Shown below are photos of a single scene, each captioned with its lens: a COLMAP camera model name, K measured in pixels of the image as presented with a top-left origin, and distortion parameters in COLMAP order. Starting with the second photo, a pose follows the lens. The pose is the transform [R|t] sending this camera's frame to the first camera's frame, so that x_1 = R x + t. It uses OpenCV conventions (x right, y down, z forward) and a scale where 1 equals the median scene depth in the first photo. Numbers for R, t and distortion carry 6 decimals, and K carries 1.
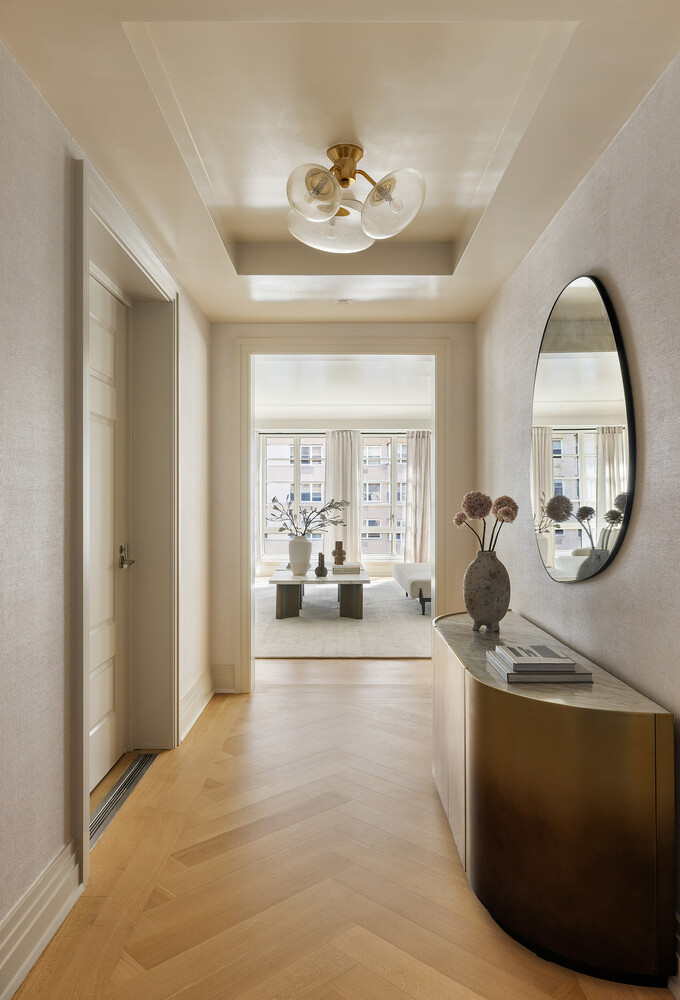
lens RADIAL K [[780.5, 0, 340.0], [0, 780.5, 500.0], [0, 0, 1]] dist [0.000030, -0.000014]
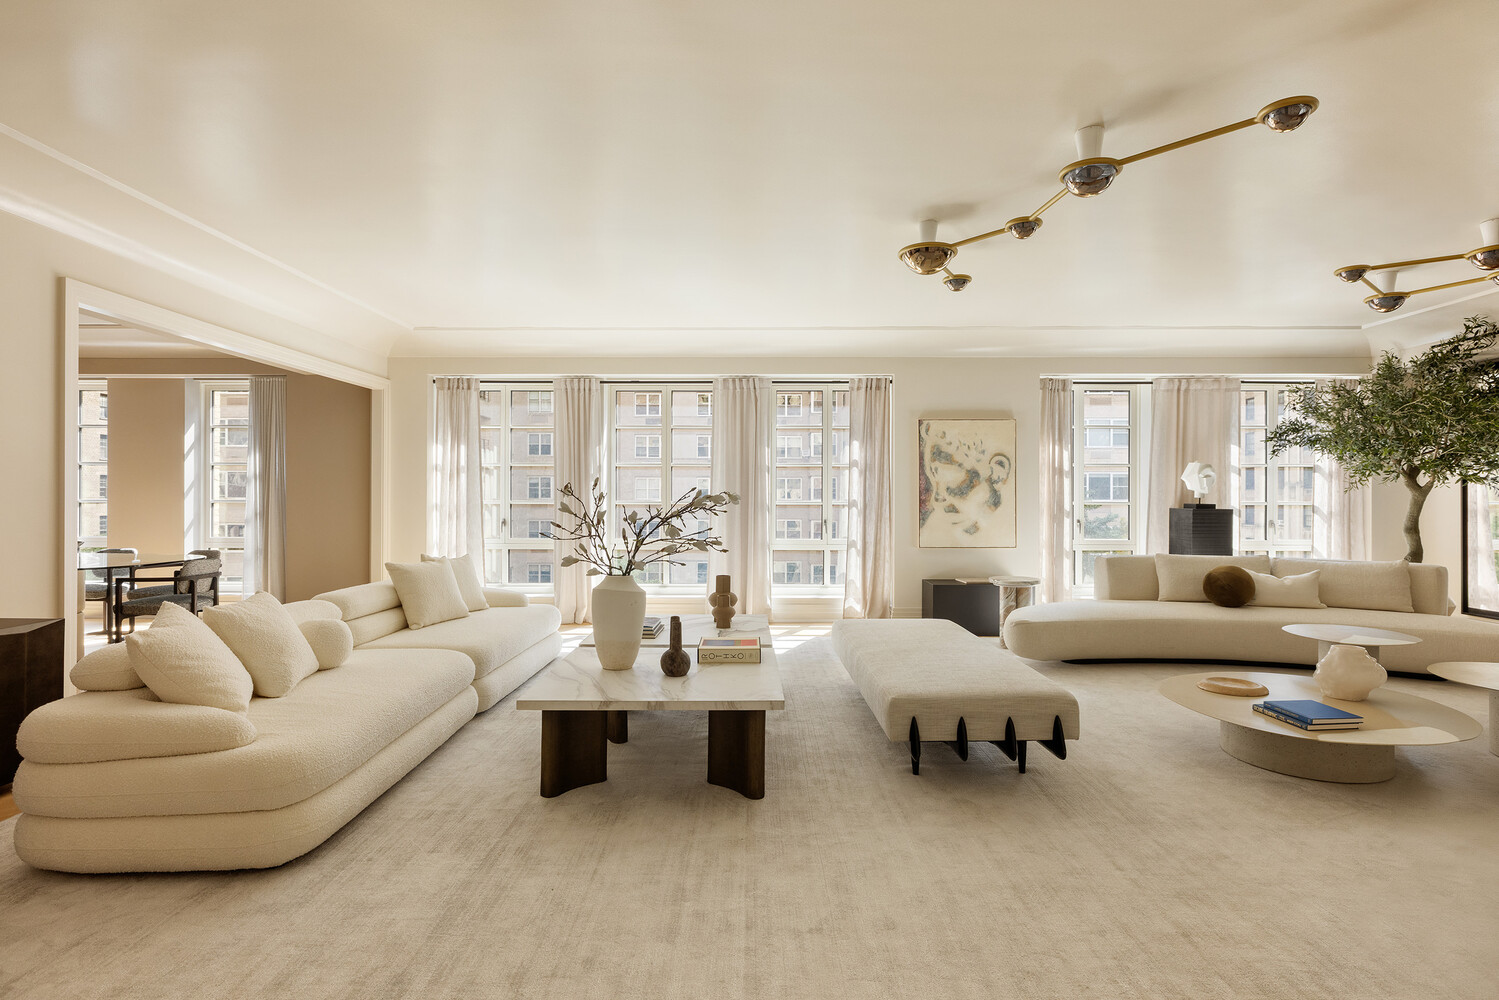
lens RADIAL K [[767.4, 0, 749.5], [0, 767.4, 500.0], [0, 0, 1]] dist [0.000156, 0.000594]
pose [[0.999901, 0.002433, -0.013871, 0.018912], [-0.002425, 0.999997, 0.000641, 0.003687], [0.013873, -0.000607, 0.999904, 0.440876]]
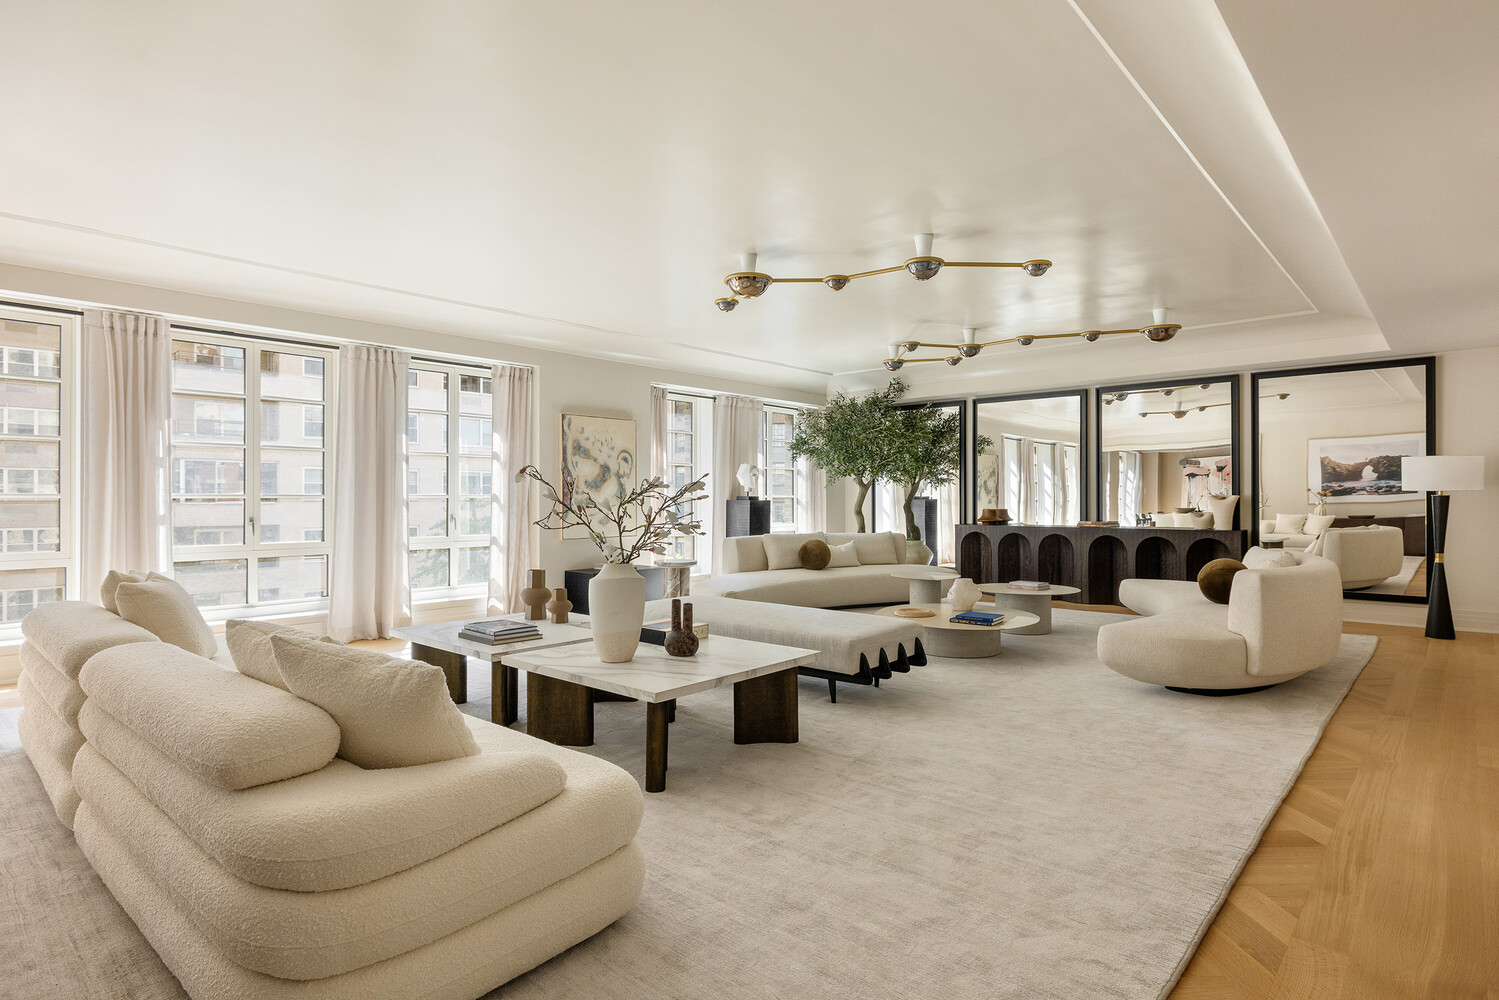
lens RADIAL K [[807.8, 0, 749.5], [0, 807.8, 500.0], [0, 0, 1]] dist [-0.004155, -0.000169]
pose [[0.659974, -0.001993, 0.751286, -0.240618], [0.002843, 0.999996, 0.000156, 0.009770], [-0.751283, 0.002033, 0.659977, 0.505947]]
